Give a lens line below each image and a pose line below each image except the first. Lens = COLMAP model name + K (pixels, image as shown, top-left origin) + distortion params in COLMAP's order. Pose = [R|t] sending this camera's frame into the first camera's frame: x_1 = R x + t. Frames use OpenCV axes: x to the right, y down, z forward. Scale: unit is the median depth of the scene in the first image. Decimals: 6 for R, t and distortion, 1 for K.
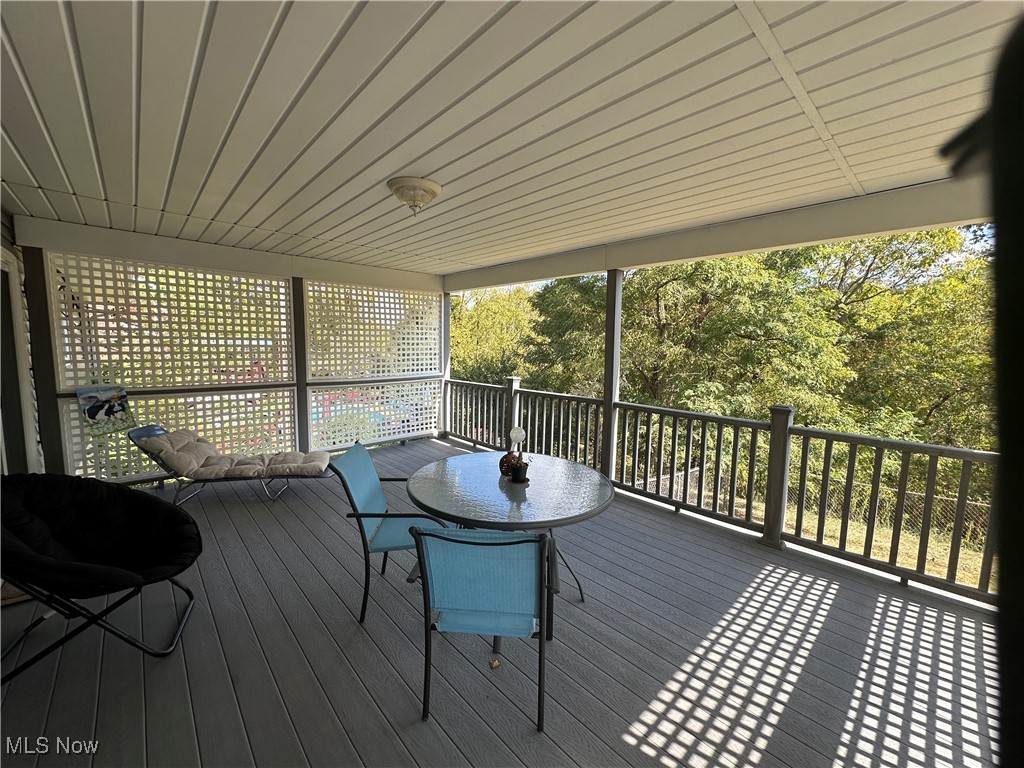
lens RADIAL K [[406.9, 0, 512.0], [0, 406.9, 384.0], [0, 0, 1]] dist [0.000805, 0.000127]
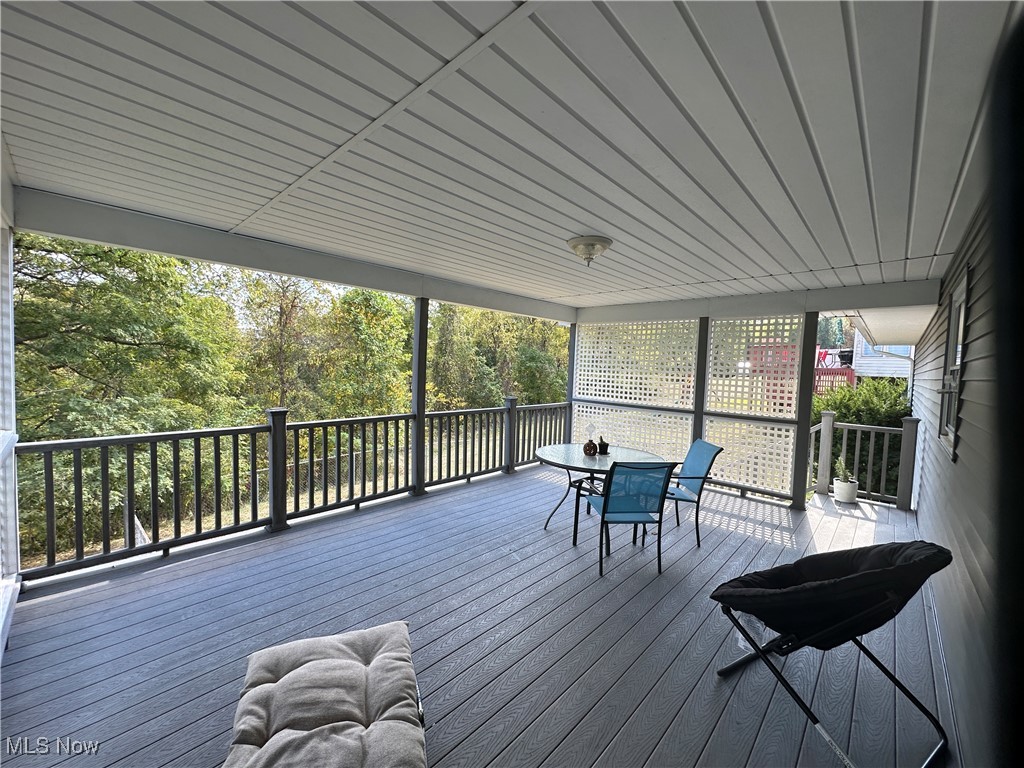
lens RADIAL K [[408.3, 0, 512.0], [0, 408.3, 384.0], [0, 0, 1]] dist [-0.000893, -0.000015]
pose [[-0.062926, -0.087351, 0.994188, -0.702213], [0.043848, 0.994959, 0.090194, -0.105188], [-0.997055, 0.049268, -0.058778, 0.630701]]
